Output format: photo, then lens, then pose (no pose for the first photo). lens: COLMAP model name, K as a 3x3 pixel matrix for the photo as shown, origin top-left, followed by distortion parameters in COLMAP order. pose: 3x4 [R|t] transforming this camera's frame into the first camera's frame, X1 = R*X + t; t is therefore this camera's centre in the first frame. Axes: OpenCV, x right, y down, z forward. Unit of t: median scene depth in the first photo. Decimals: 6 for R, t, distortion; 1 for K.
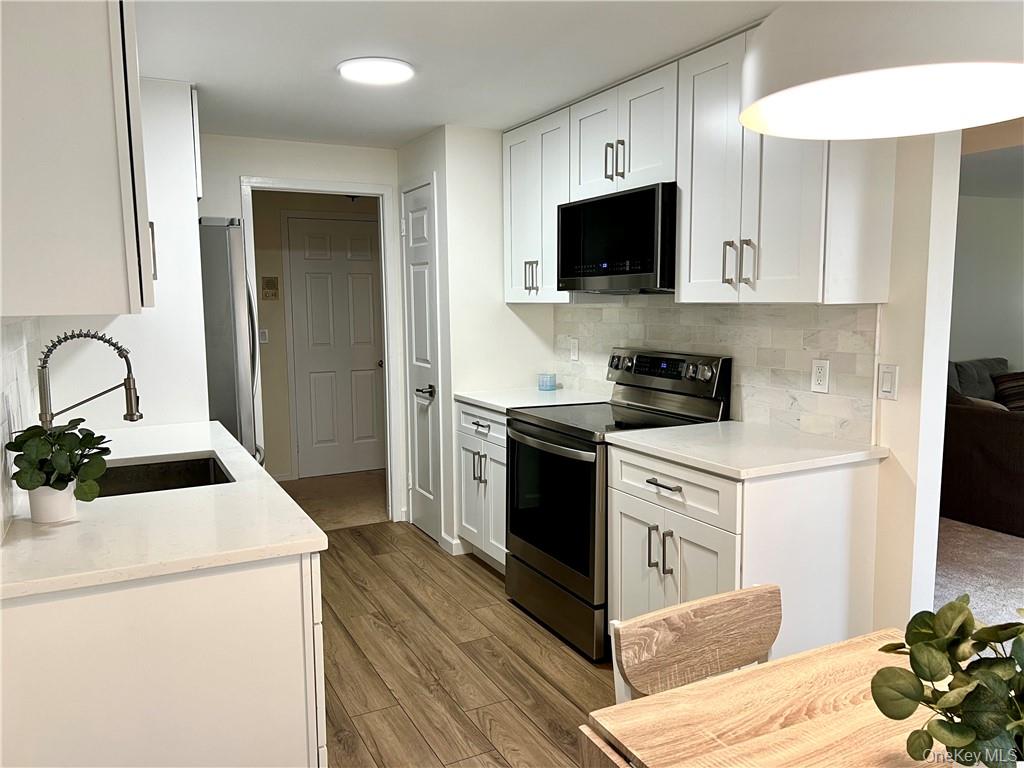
lens RADIAL K [[797.9, 0, 486.1], [0, 797.9, 387.3], [0, 0, 1]] dist [0.002776, 0.001091]
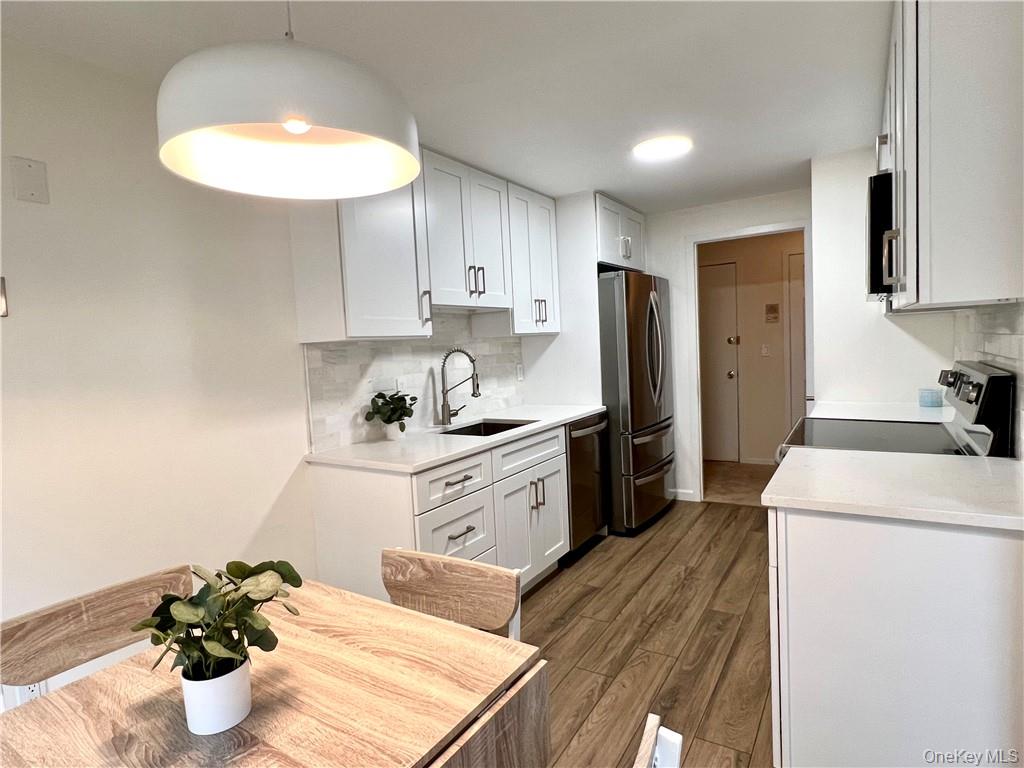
lens RADIAL K [[557.1, 0, 510.9], [0, 557.1, 363.4], [0, 0, 1]] dist [0.001945, 0.000164]
pose [[0.536514, 0.029646, -0.843371, 0.590314], [-0.067869, 0.997661, -0.008105, -0.026826], [0.841158, 0.061587, 0.537271, 0.315136]]
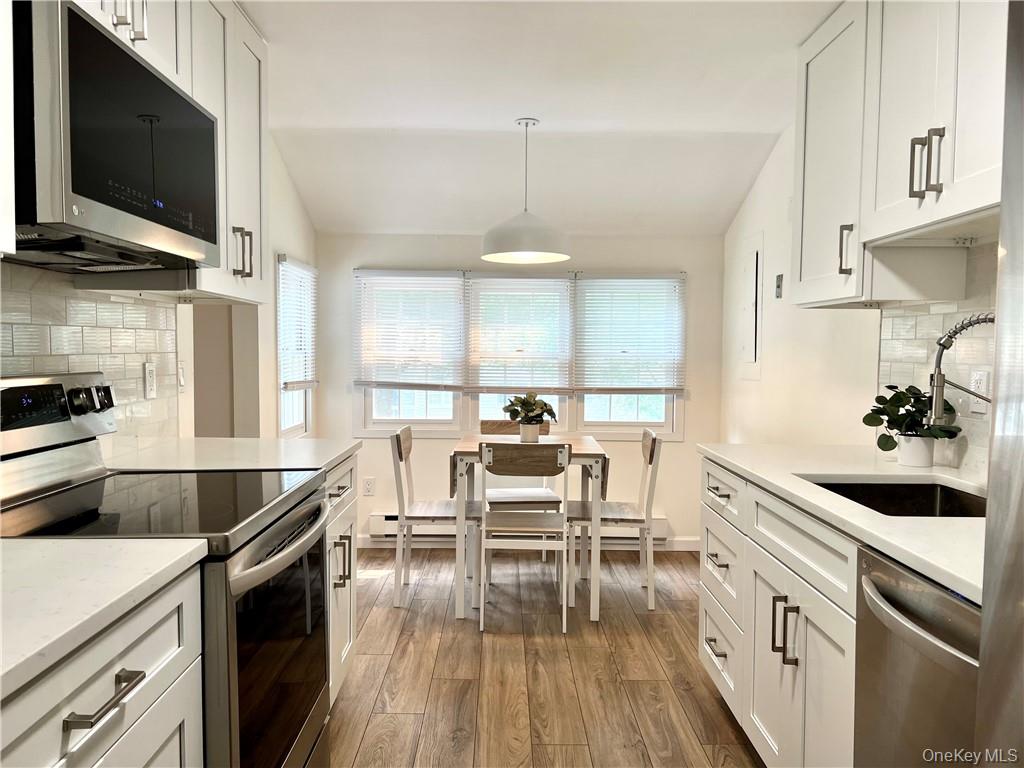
lens RADIAL K [[773.1, 0, 508.7], [0, 773.1, 388.1], [0, 0, 1]] dist [0.094886, -0.113037]
pose [[-0.907598, -0.012492, 0.419655, -0.332167], [0.056497, 0.986832, 0.151563, -0.126349], [-0.416022, 0.161268, -0.894941, 1.635432]]
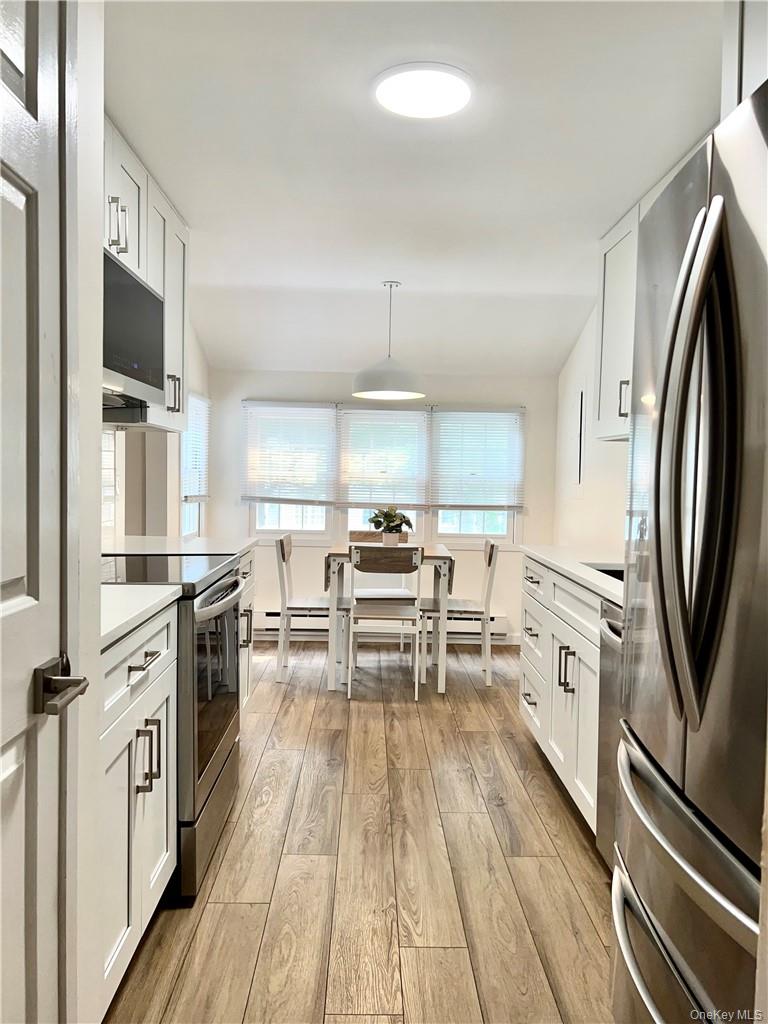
lens RADIAL K [[773.1, 0, 384.0], [0, 773.1, 512.0], [0, 0, 1]] dist [0.094886, -0.113037]
pose [[-0.913076, -0.023705, 0.407099, -0.448687], [0.042517, 0.987334, 0.152852, -0.149721], [-0.405566, 0.156874, -0.900503, 1.886945]]
